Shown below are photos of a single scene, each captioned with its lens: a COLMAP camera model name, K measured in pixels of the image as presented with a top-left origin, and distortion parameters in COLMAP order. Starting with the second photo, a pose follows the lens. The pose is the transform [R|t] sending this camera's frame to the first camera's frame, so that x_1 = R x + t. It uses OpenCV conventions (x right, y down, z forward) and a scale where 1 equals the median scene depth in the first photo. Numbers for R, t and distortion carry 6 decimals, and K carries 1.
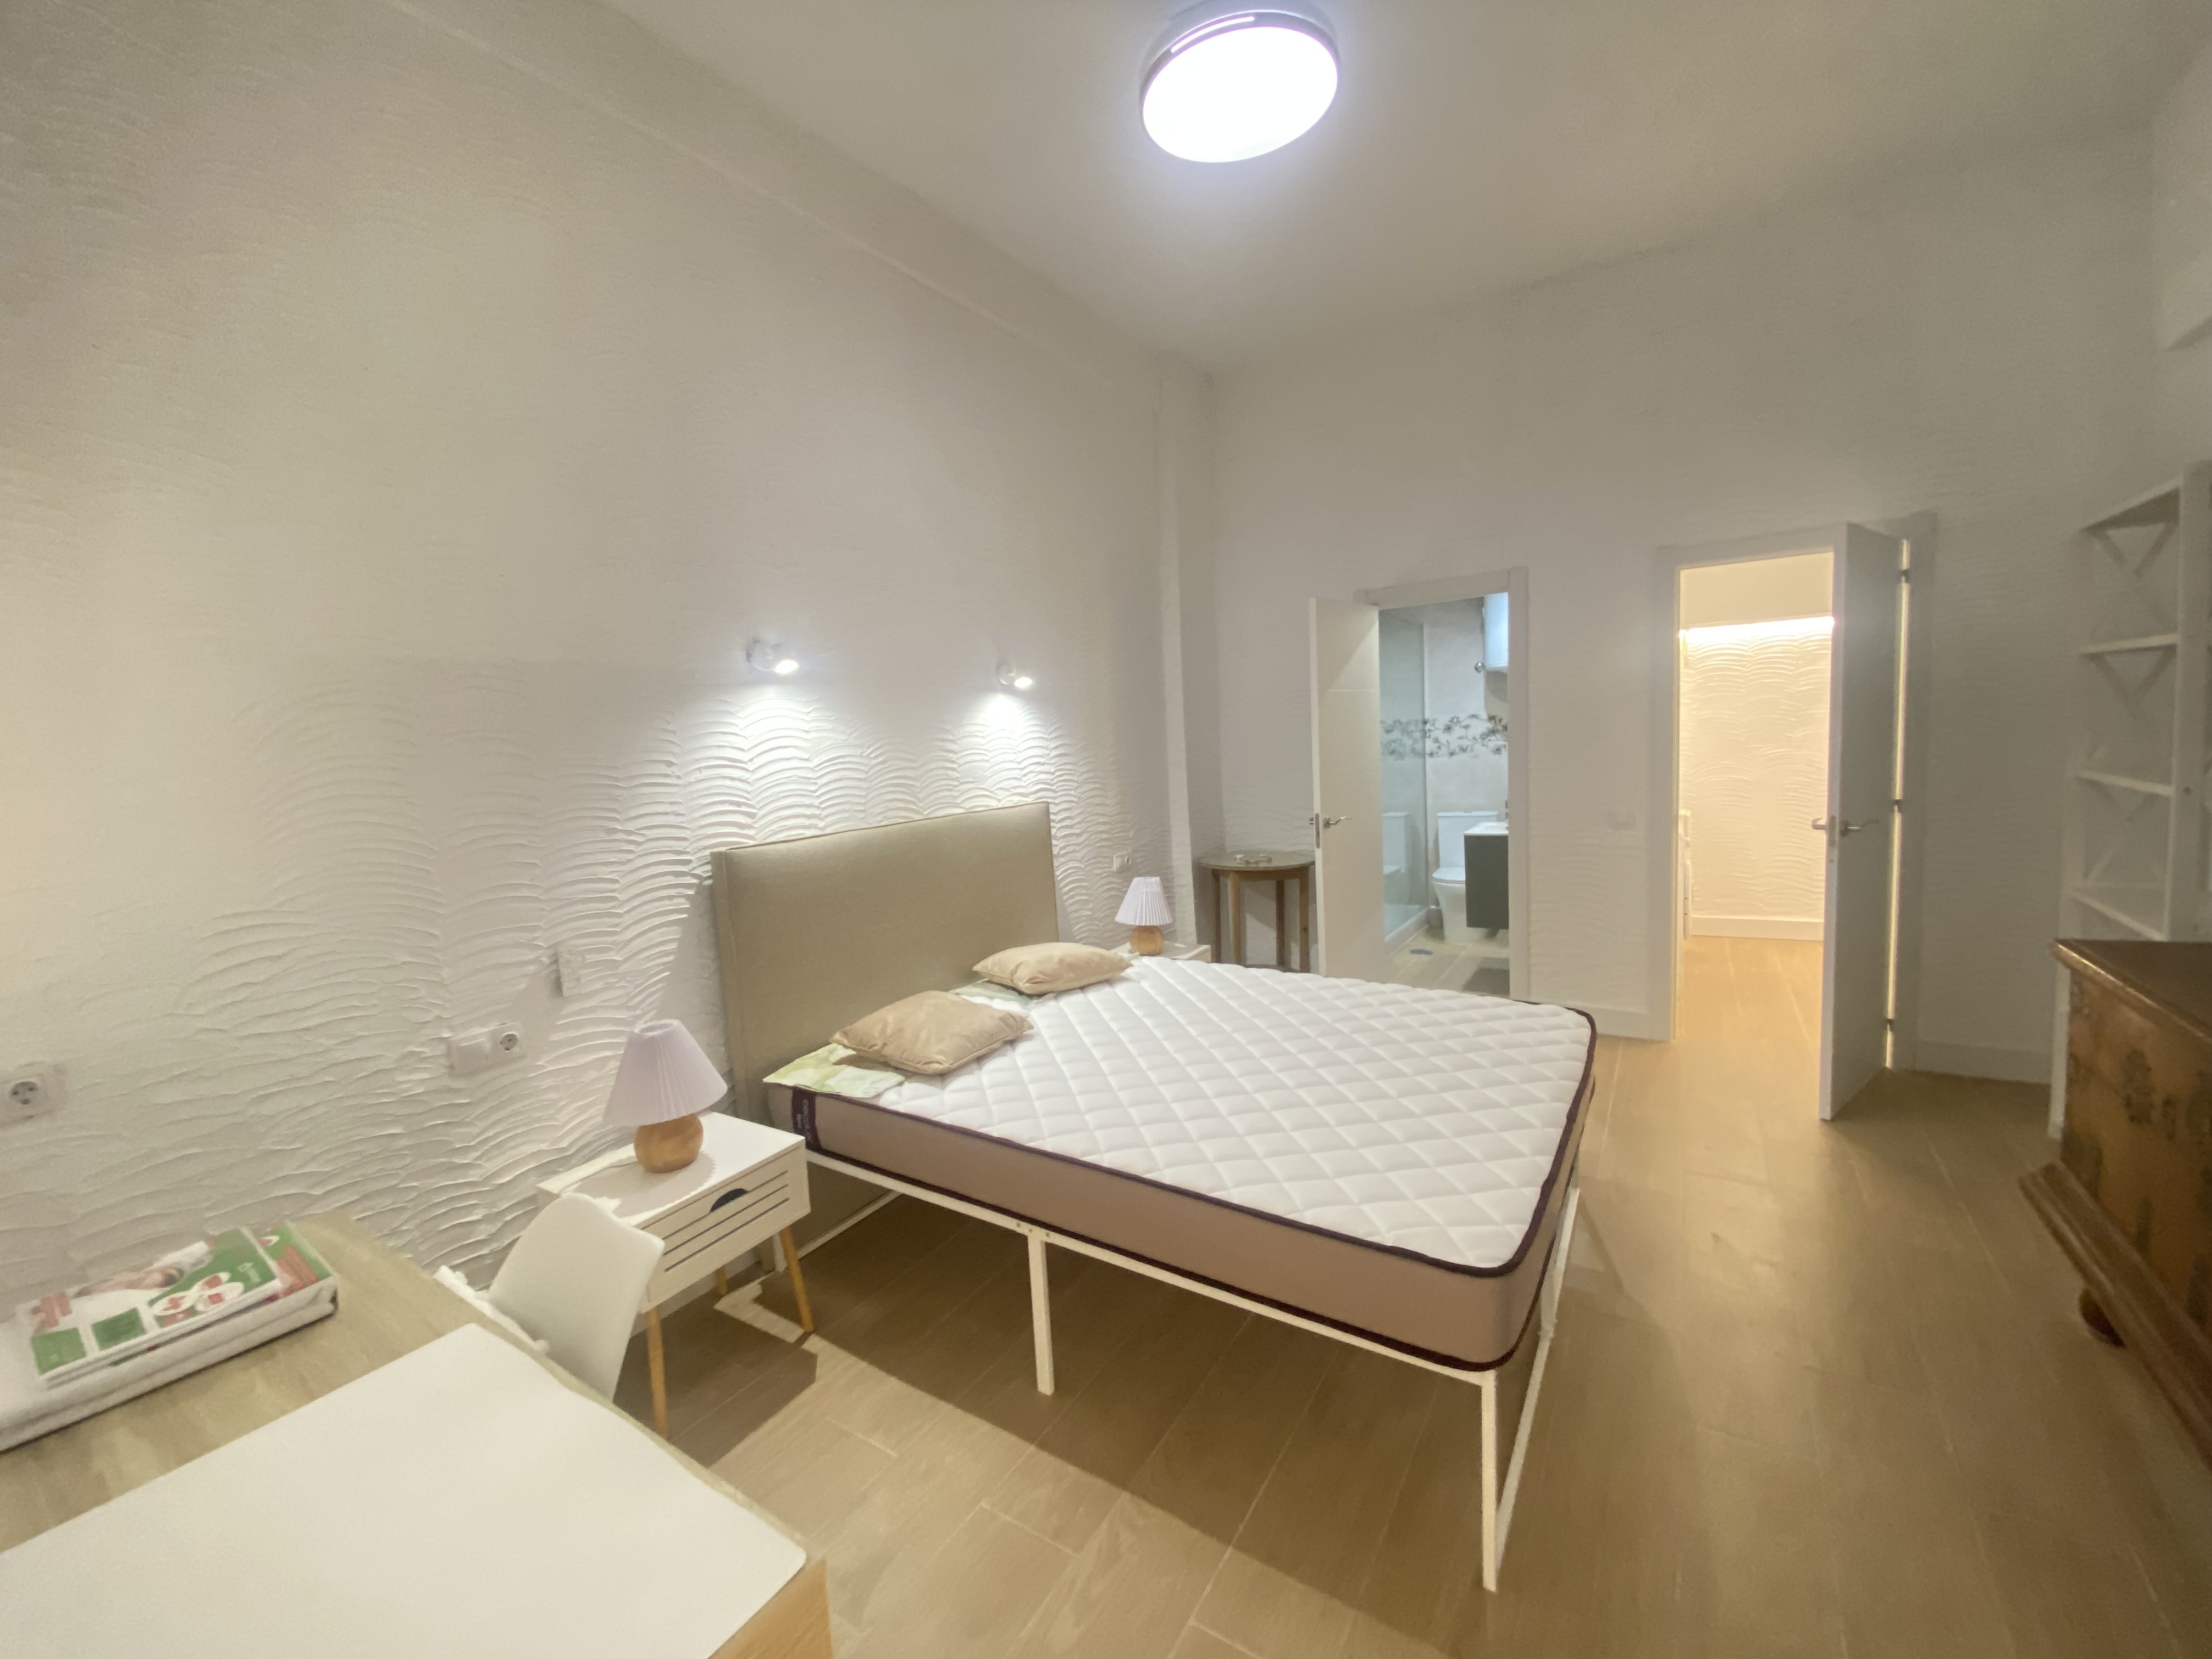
lens RADIAL K [[895.0, 0, 1060.4], [0, 895.0, 831.8], [0, 0, 1]] dist [0.001277, 0.000002]
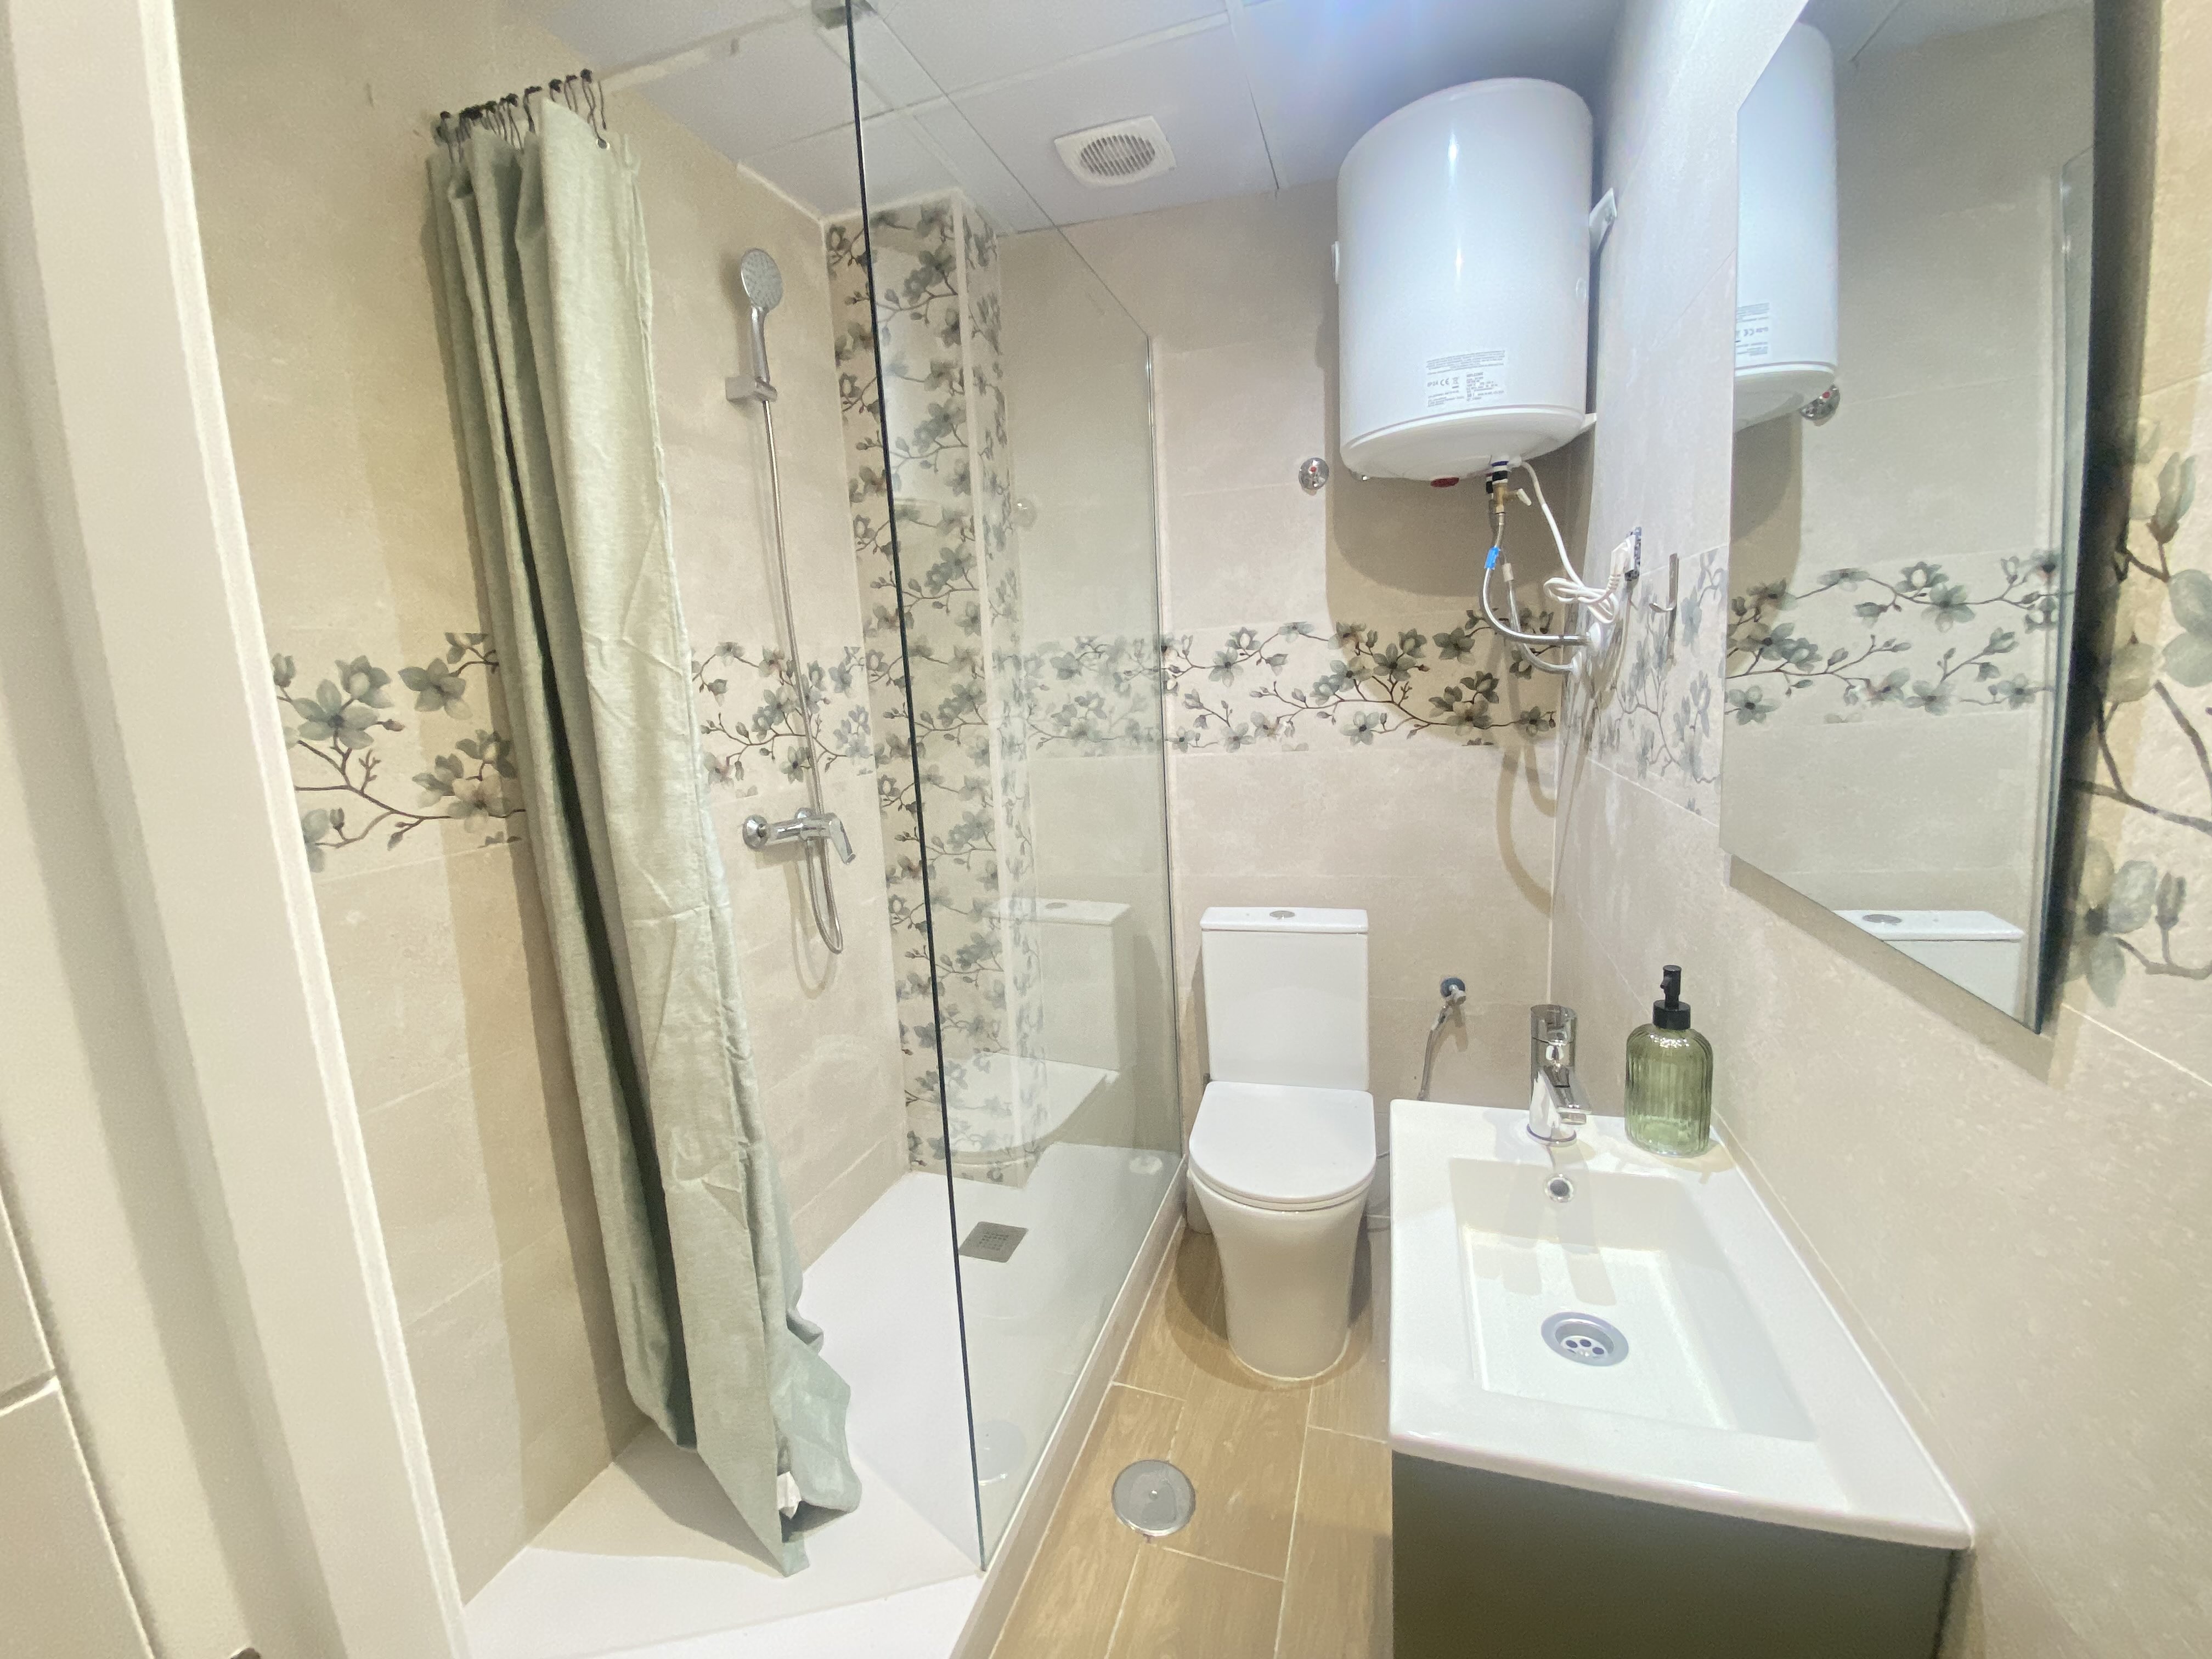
lens RADIAL K [[879.0, 0, 1106.0], [0, 879.0, 829.5], [0, 0, 1]] dist [0.015457, -0.017879]
pose [[0.947277, -0.040418, 0.317855, 0.280170], [0.026856, 0.998537, 0.046936, -0.069801], [-0.319287, -0.035925, 0.946977, 0.693461]]
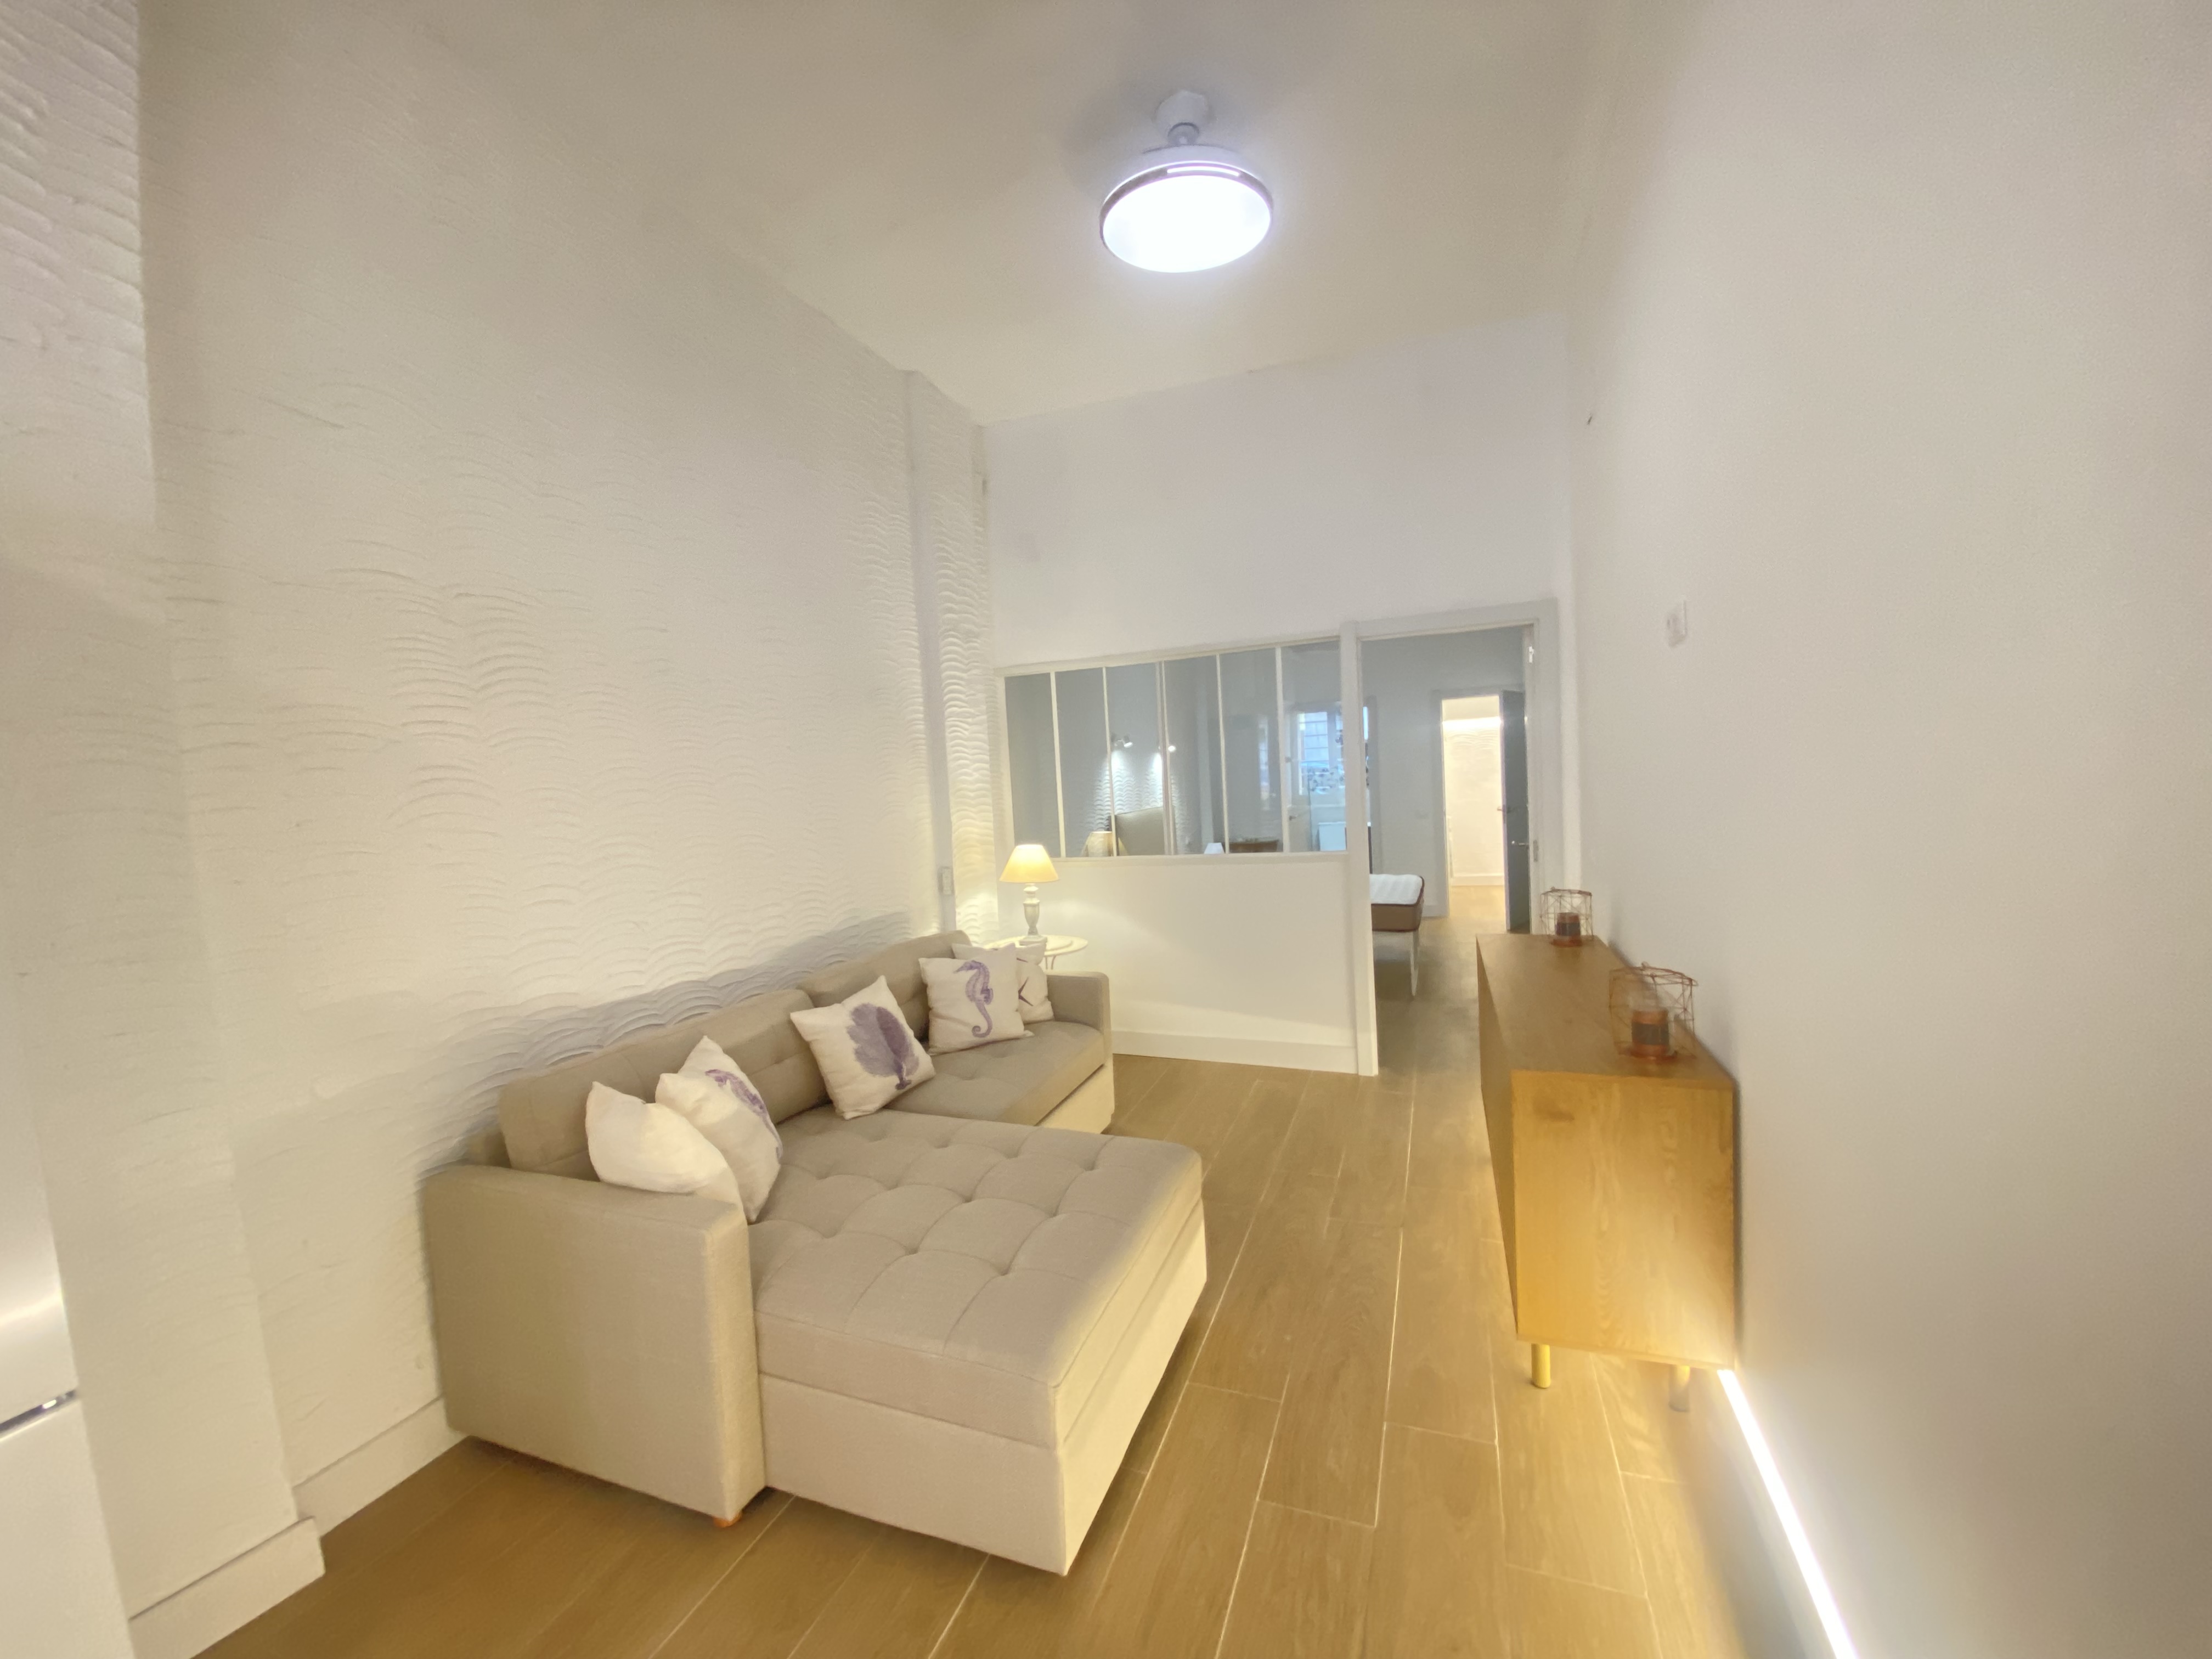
lens RADIAL K [[879.0, 0, 1106.0], [0, 879.0, 829.5], [0, 0, 1]] dist [0.015457, -0.017879]
pose [[0.971562, -0.013588, 0.236395, -0.568475], [0.027277, 0.998128, -0.054733, 0.115725], [-0.235209, 0.059625, 0.970114, -0.805305]]
